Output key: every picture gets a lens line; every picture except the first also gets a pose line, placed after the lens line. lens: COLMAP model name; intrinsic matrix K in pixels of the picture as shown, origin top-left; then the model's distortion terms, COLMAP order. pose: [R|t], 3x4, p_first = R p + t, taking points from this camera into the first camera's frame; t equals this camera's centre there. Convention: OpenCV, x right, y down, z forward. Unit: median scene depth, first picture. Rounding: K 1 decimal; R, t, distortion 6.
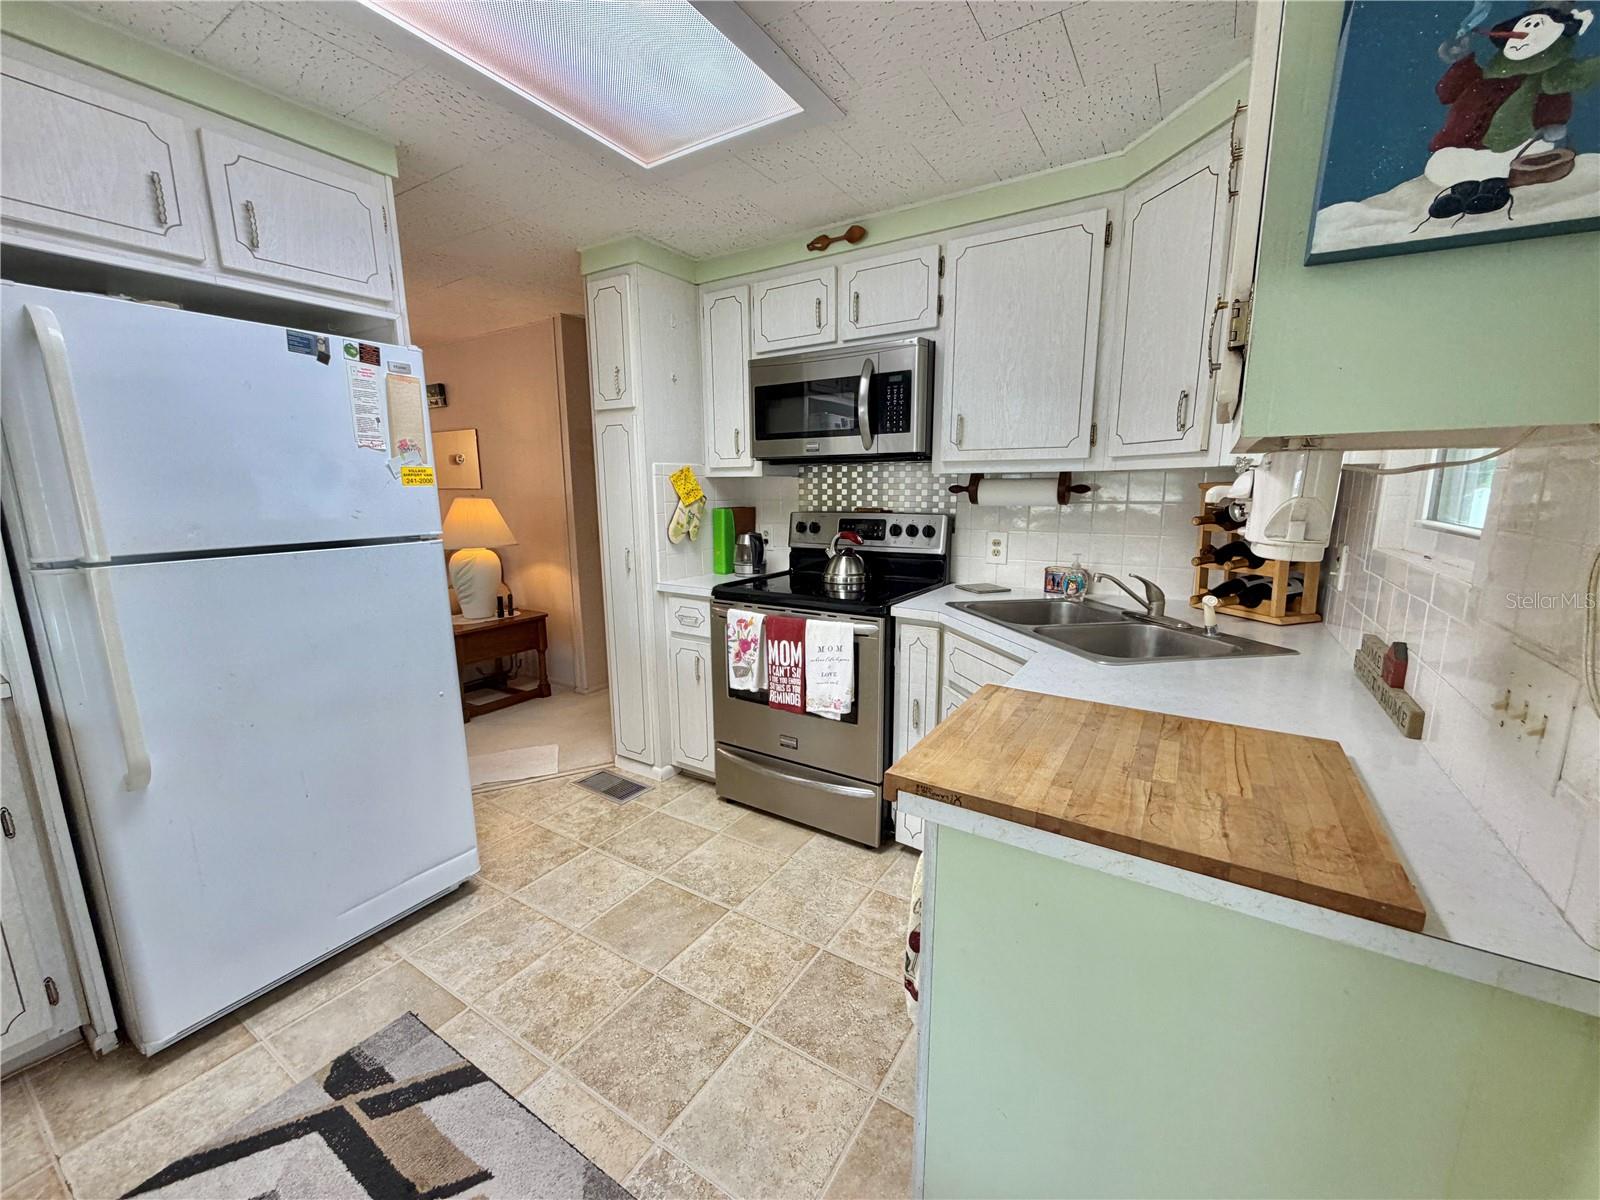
lens RADIAL K [[636.9, 0, 798.3], [0, 636.9, 602.2], [0, 0, 1]] dist [-0.001152, 0.000040]
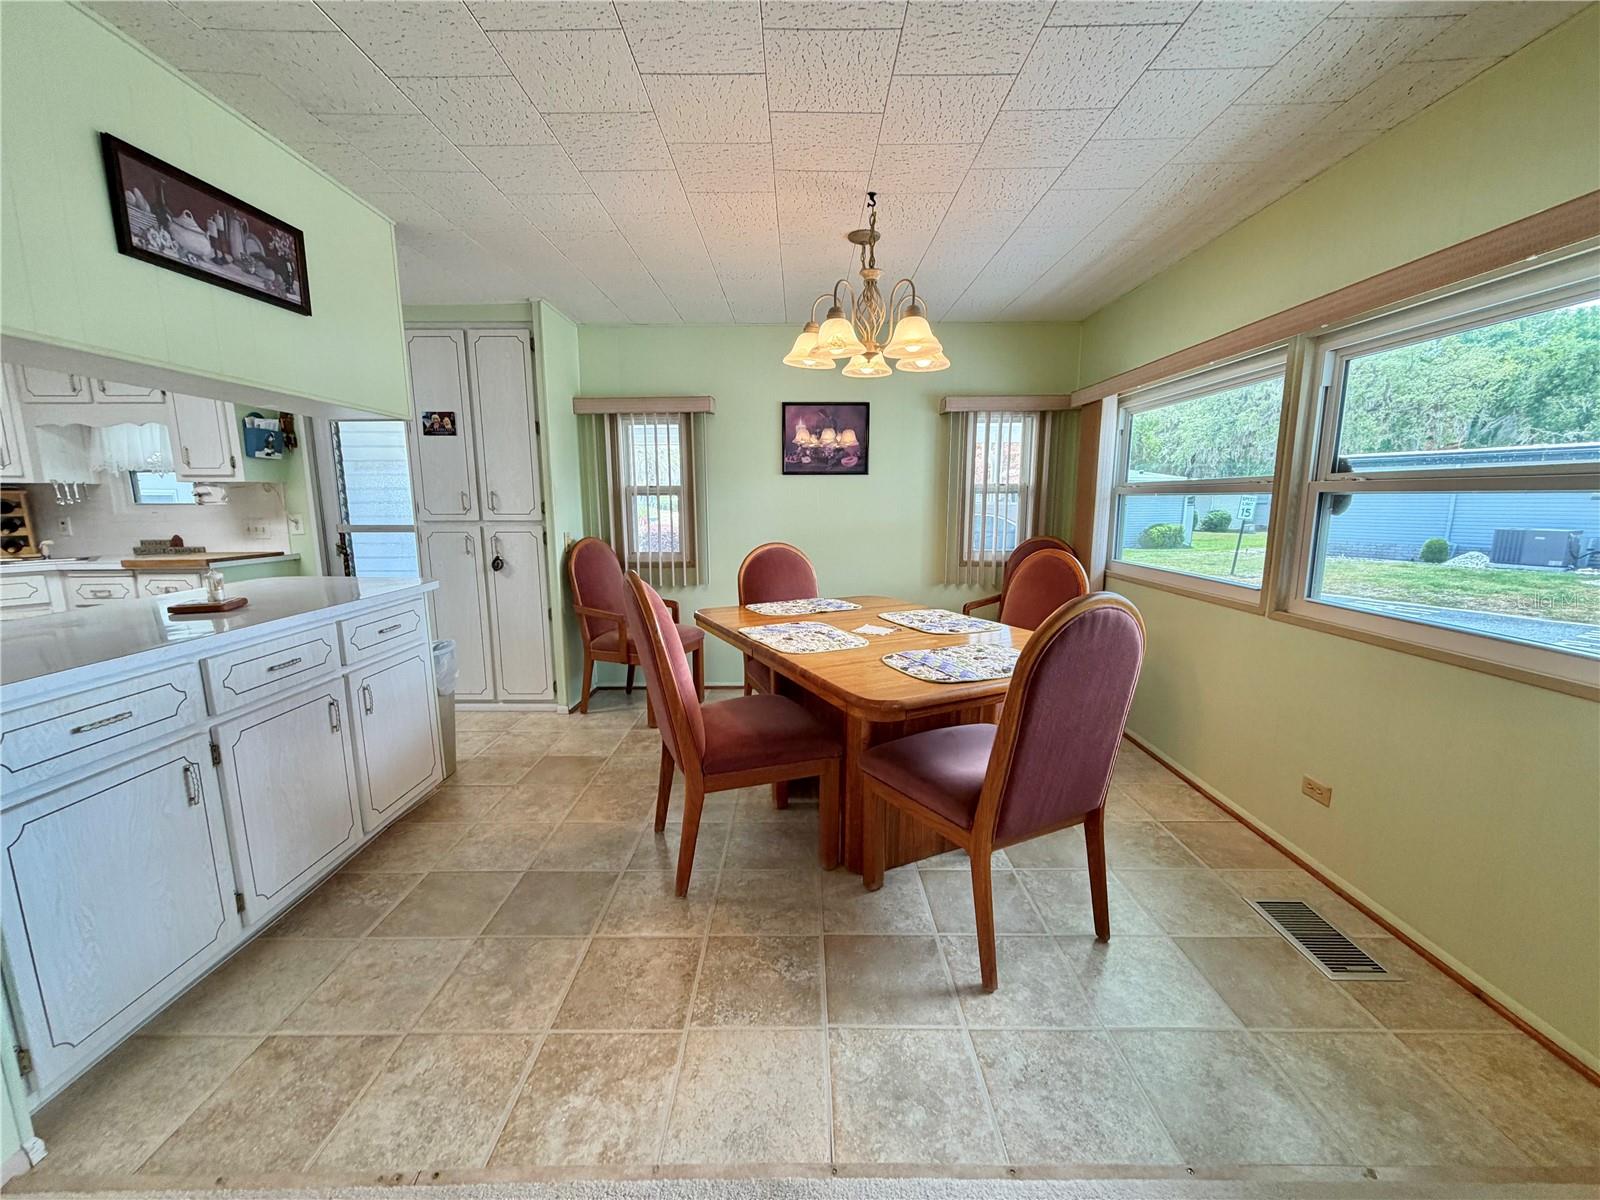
lens RADIAL K [[636.9, 0, 798.3], [0, 636.9, 602.2], [0, 0, 1]] dist [-0.001152, 0.000040]
pose [[-0.535656, -0.129012, 0.834523, -1.916072], [0.159497, 0.955014, 0.250016, 0.042621], [-0.829237, 0.267027, -0.490982, -0.023501]]
